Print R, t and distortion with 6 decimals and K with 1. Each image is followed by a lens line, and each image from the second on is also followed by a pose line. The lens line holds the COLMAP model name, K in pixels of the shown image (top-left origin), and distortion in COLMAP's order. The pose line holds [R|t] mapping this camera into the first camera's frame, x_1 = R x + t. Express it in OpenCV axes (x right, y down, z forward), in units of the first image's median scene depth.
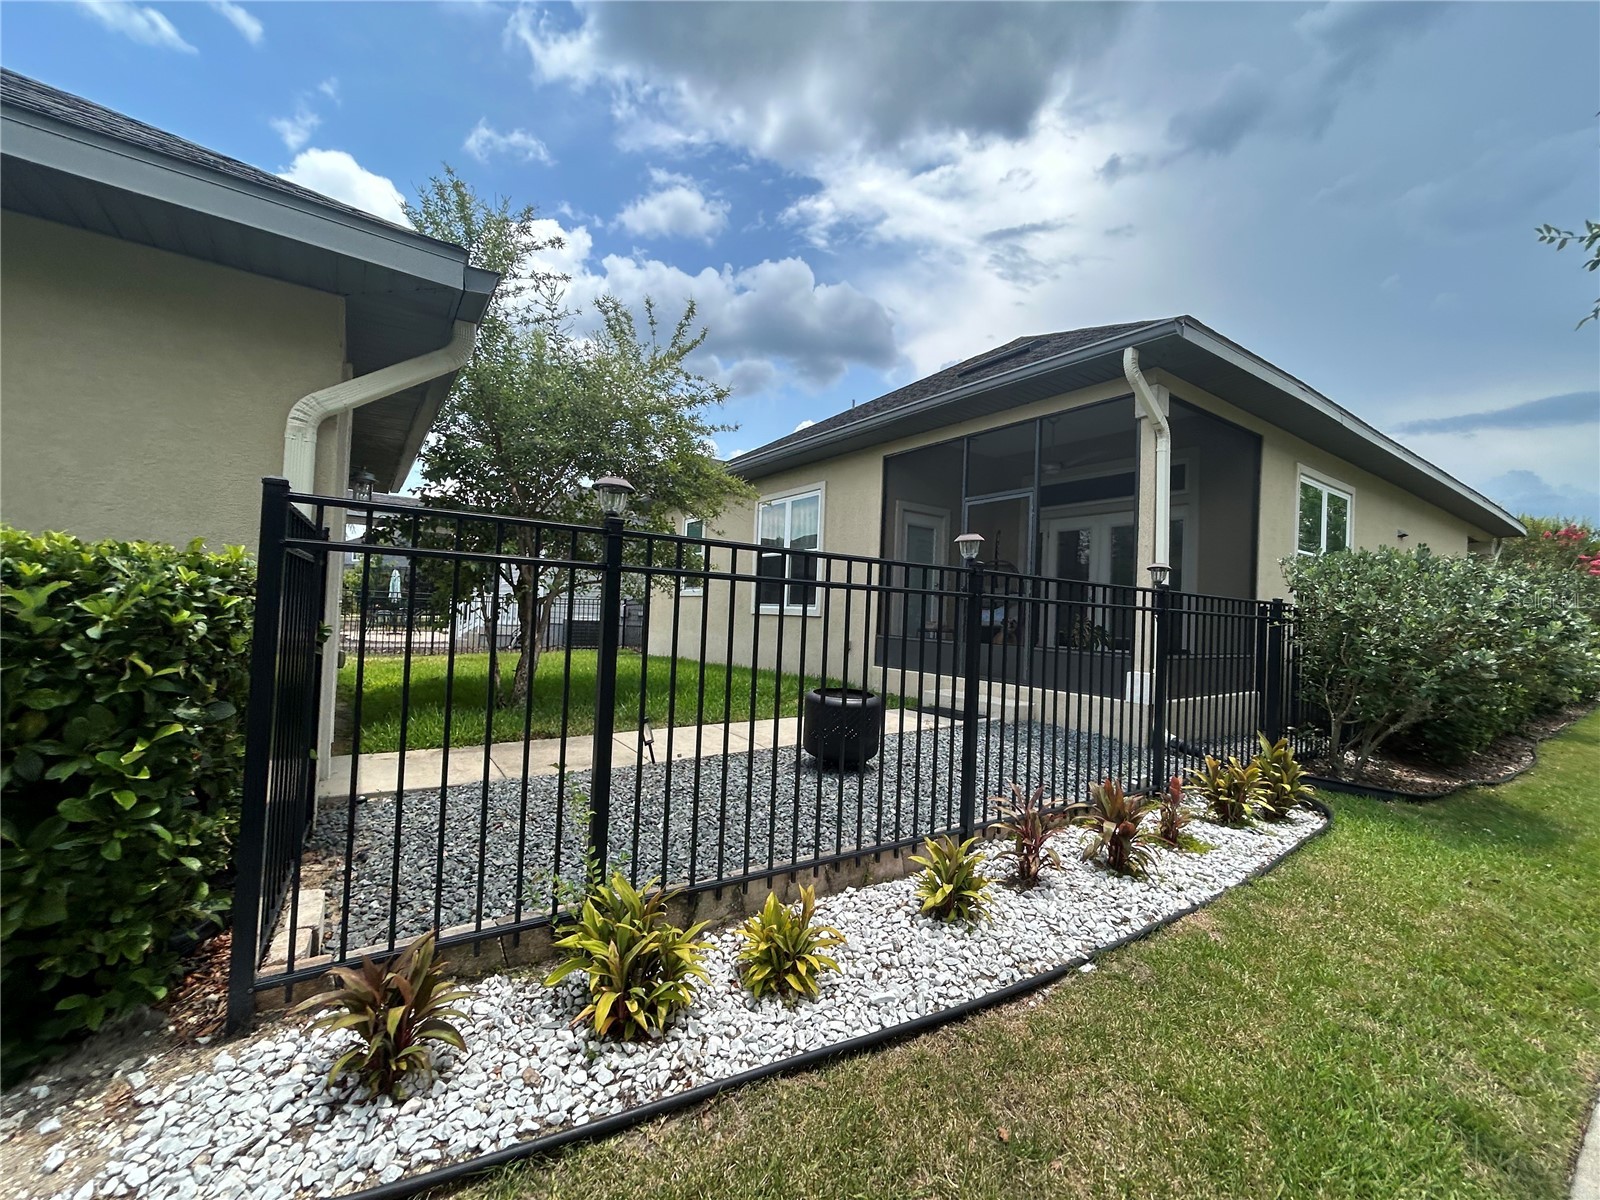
lens RADIAL K [[647.4, 0, 801.8], [0, 647.4, 603.3], [0, 0, 1]] dist [0.000514, 0.000323]
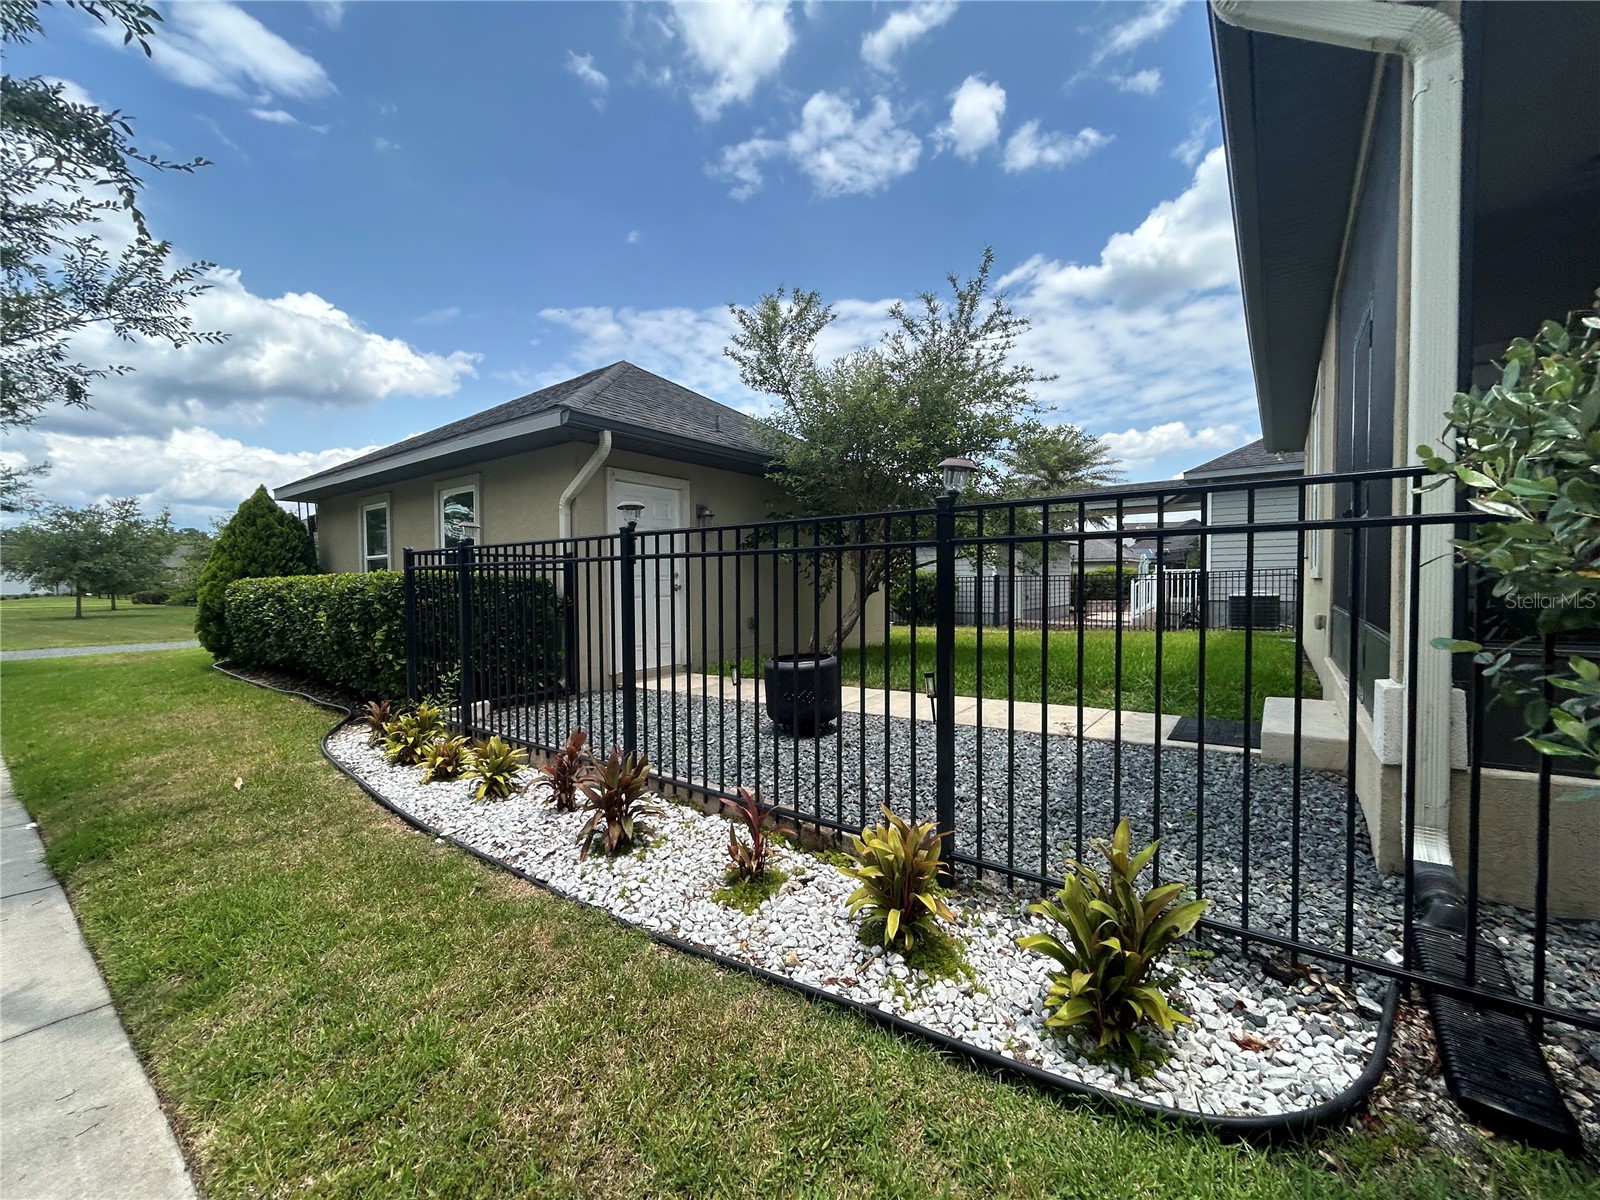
lens RADIAL K [[647.4, 0, 801.8], [0, 647.4, 603.3], [0, 0, 1]] dist [0.000514, 0.000323]
pose [[0.326027, -0.010681, -0.945300, 0.130287], [0.044222, 0.999014, 0.003964, 0.006817], [0.944325, -0.043096, 0.326178, 0.086252]]
